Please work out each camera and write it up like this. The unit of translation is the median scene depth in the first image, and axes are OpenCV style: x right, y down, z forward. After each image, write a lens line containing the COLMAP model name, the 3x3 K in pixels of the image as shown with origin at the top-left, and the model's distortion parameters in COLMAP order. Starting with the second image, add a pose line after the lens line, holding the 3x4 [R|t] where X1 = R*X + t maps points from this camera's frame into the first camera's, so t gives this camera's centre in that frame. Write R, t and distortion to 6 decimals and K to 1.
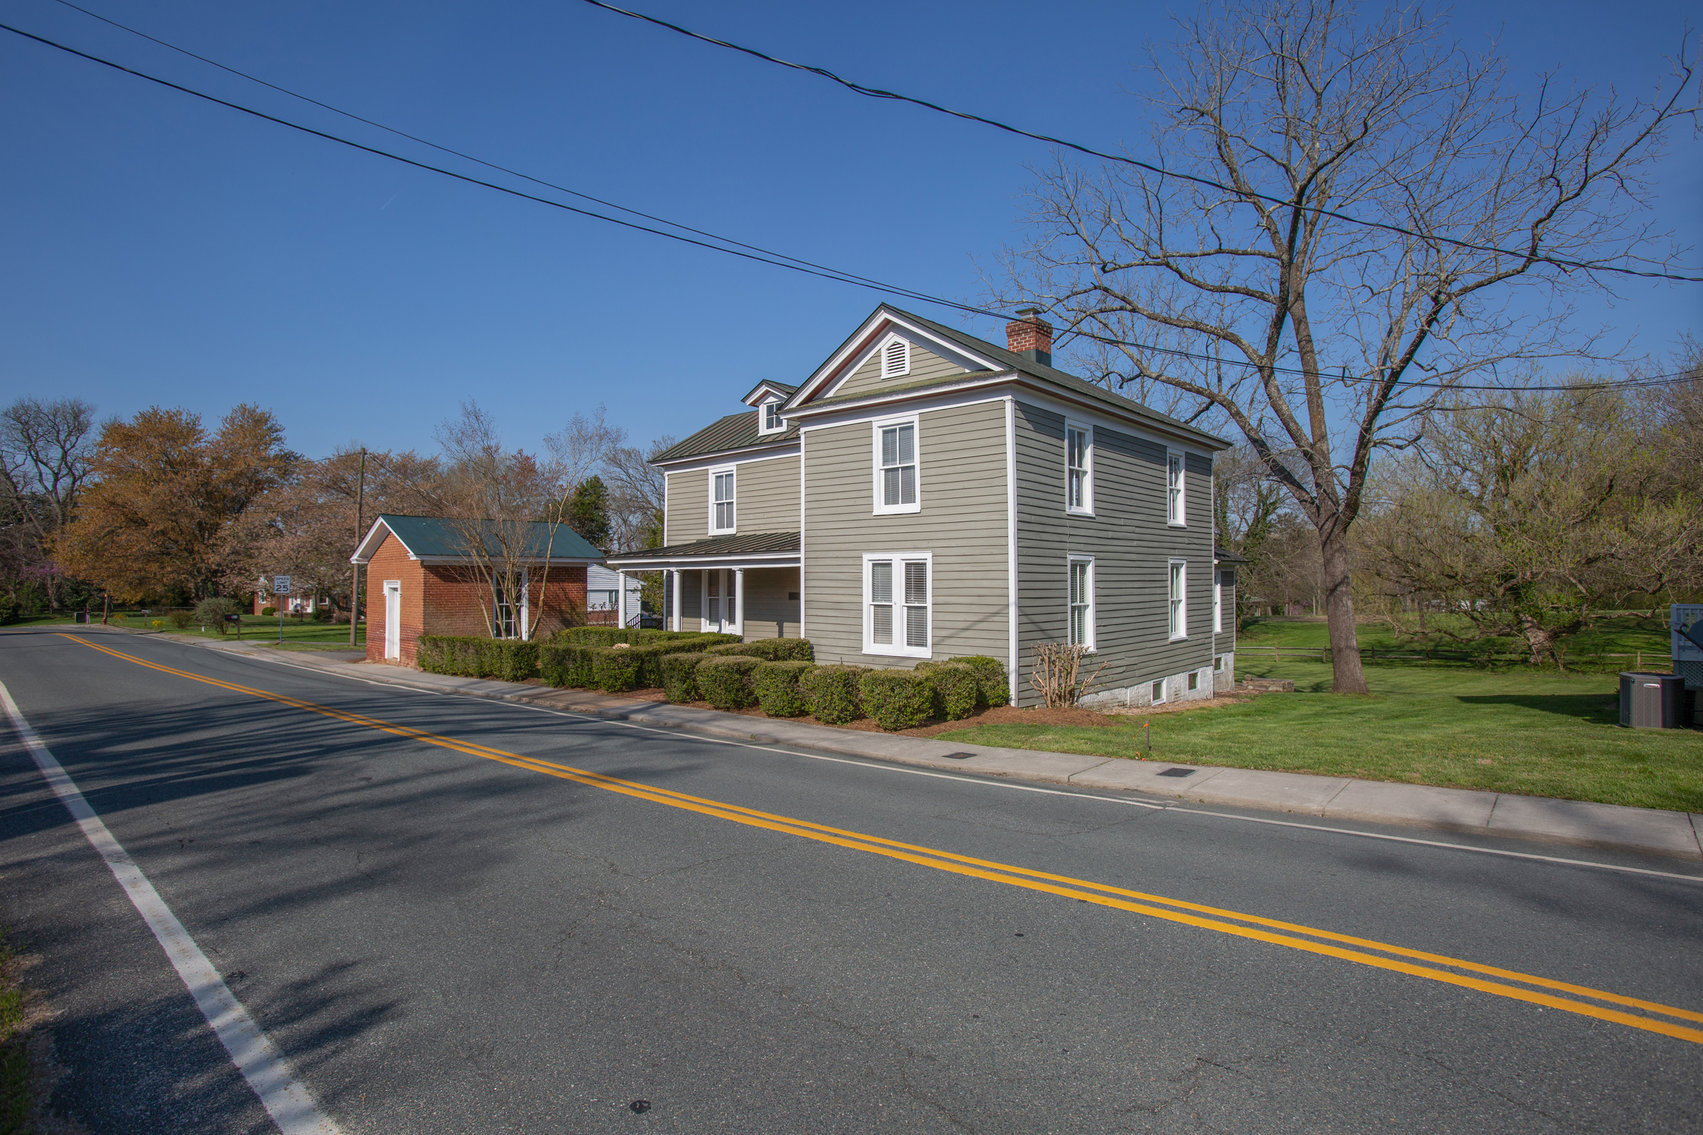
lens RADIAL K [[889.4, 0, 859.3], [0, 889.4, 562.7], [0, 0, 1]] dist [-0.056243, 0.000516]
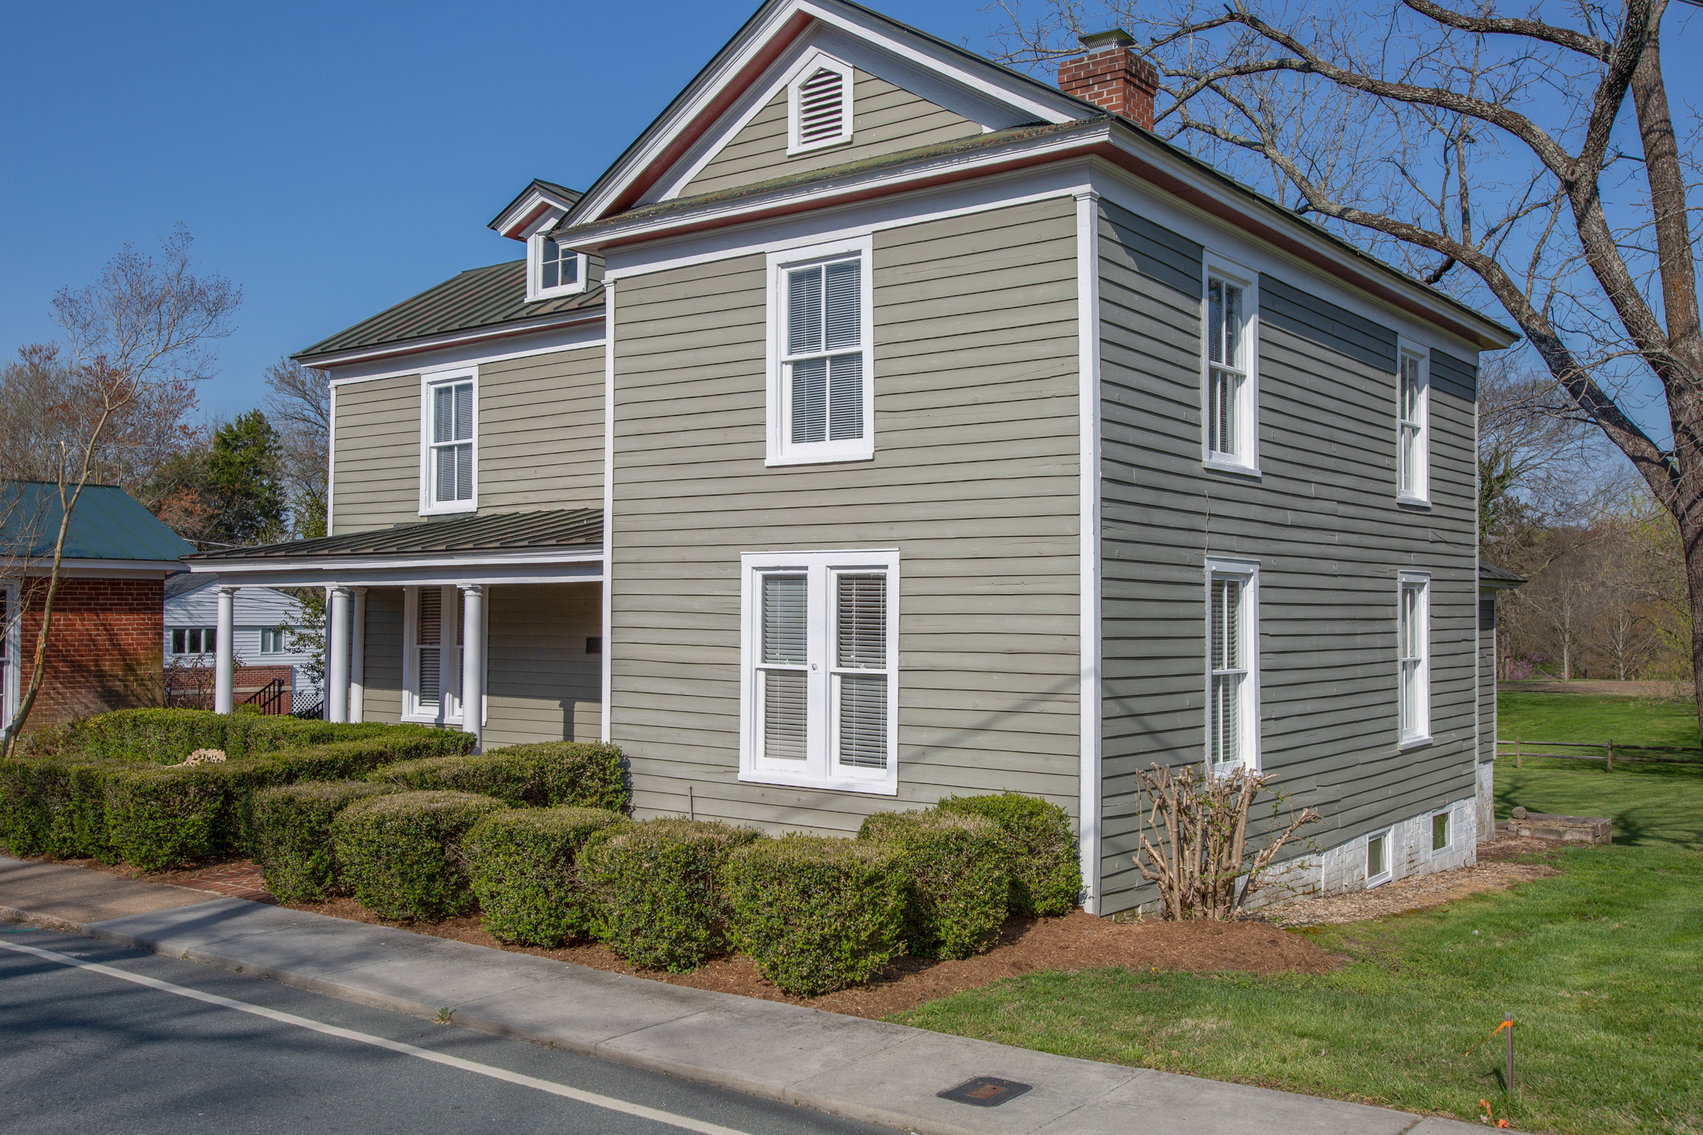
lens RADIAL K [[1545.0, 0, 866.1], [0, 1545.0, 583.6], [0, 0, 1]] dist [0.010098, 0.000000]
pose [[0.997310, 0.009059, 0.072739, 0.009373], [-0.009204, 0.999956, 0.001669, 0.002825], [-0.072721, -0.002334, 0.997350, 0.222490]]
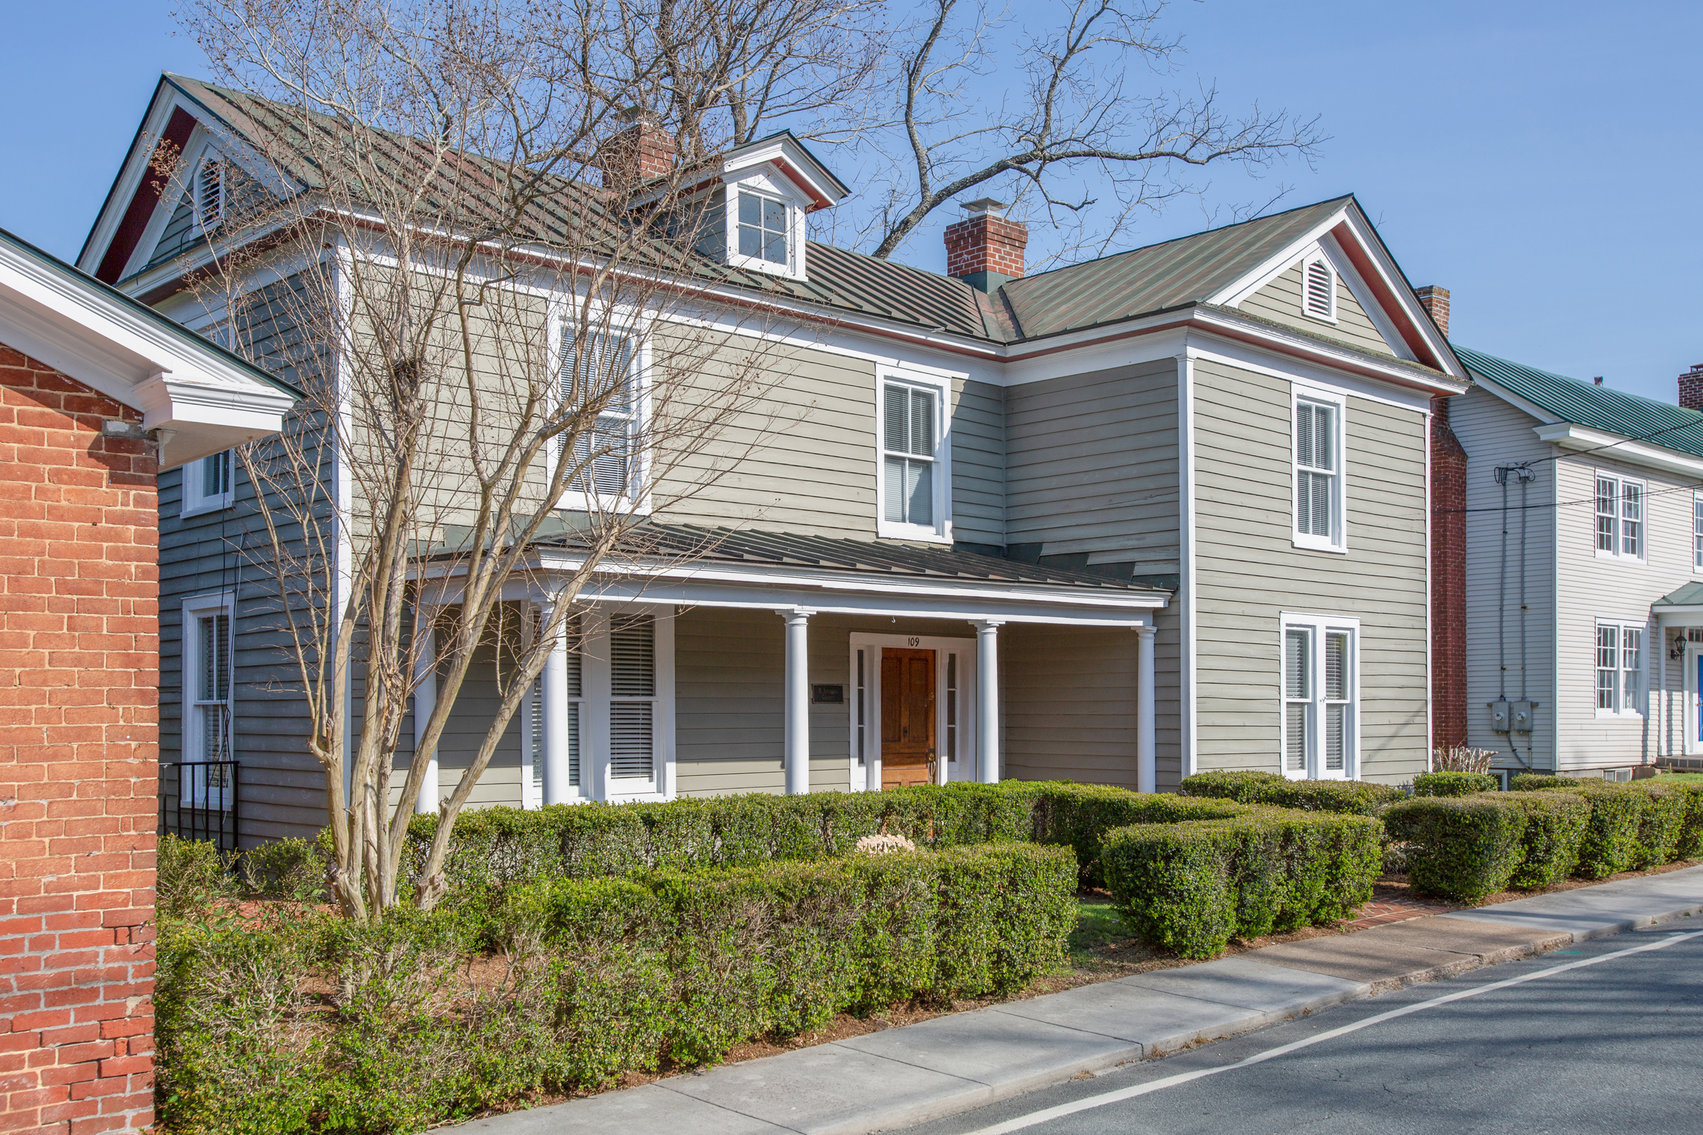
lens RADIAL K [[1678.9, 0, 844.9], [0, 1678.9, 613.0], [0, 0, 1]] dist [0.001619, 0.000000]
pose [[0.089753, 0.059944, 0.994159, -1.026683], [-0.021567, 0.998070, -0.058232, 0.055397], [-0.995731, -0.016214, 0.090872, 1.133462]]
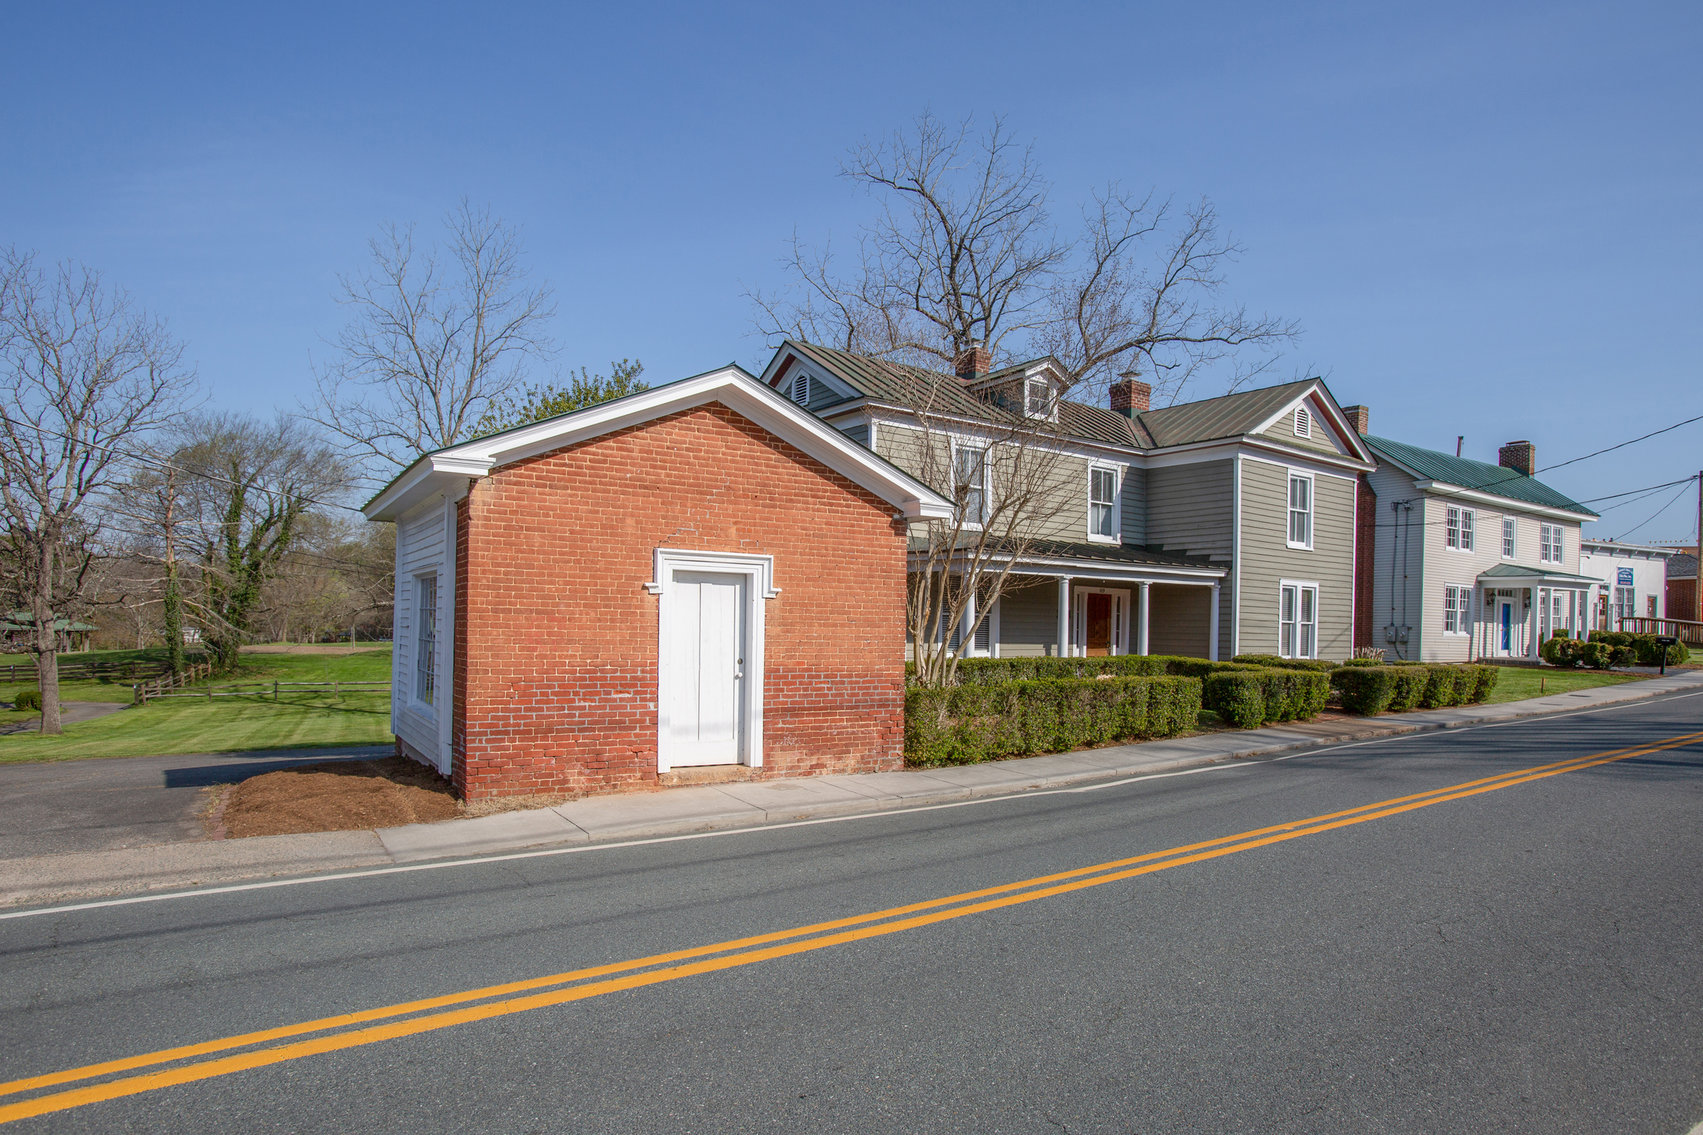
lens RADIAL K [[1023.3, 0, 846.9], [0, 1023.3, 594.8], [0, 0, 1]] dist [-0.052296, 0.005816]
pose [[0.216832, 0.036733, 0.975518, -1.356516], [-0.042466, 0.998701, -0.028167, 0.068657], [-0.975285, -0.035318, 0.218110, 1.216551]]
